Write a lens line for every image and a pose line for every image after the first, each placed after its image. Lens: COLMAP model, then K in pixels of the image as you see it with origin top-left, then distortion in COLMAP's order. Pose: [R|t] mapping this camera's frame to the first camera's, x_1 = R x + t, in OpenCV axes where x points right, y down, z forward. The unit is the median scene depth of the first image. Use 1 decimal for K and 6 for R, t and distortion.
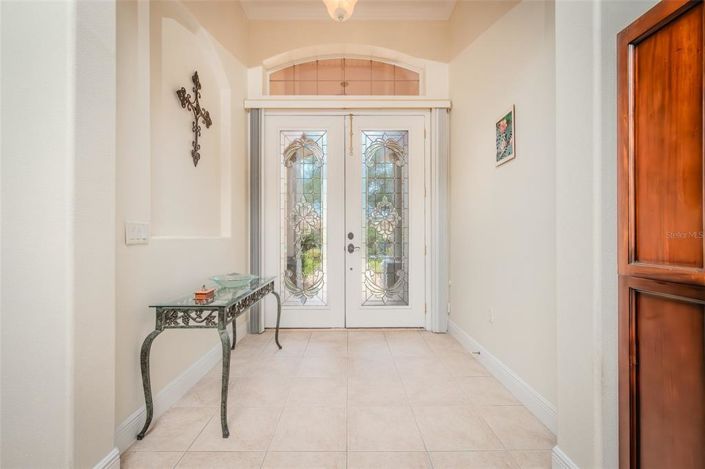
lens RADIAL K [[311.9, 0, 350.6], [0, 311.9, 228.0], [0, 0, 1]] dist [0.002347, 0.000421]
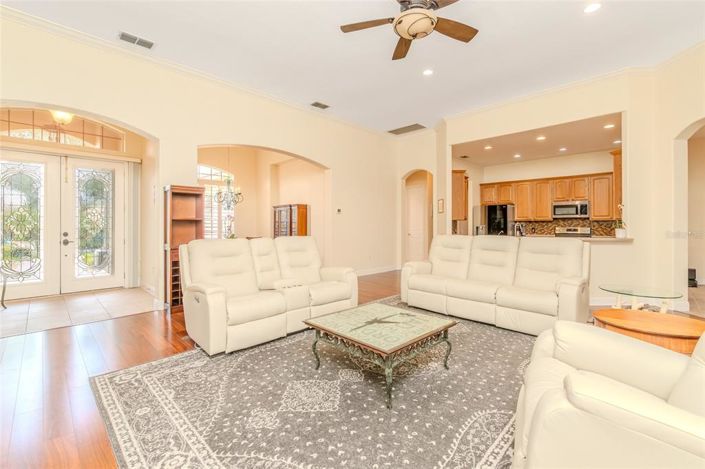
lens RADIAL K [[311.9, 0, 350.6], [0, 311.9, 228.0], [0, 0, 1]] dist [0.002347, 0.000421]
pose [[0.723900, -0.000220, 0.689905, -0.046195], [-0.001355, 0.999998, 0.001741, -0.009937], [-0.689904, -0.002195, 0.723898, -1.096036]]
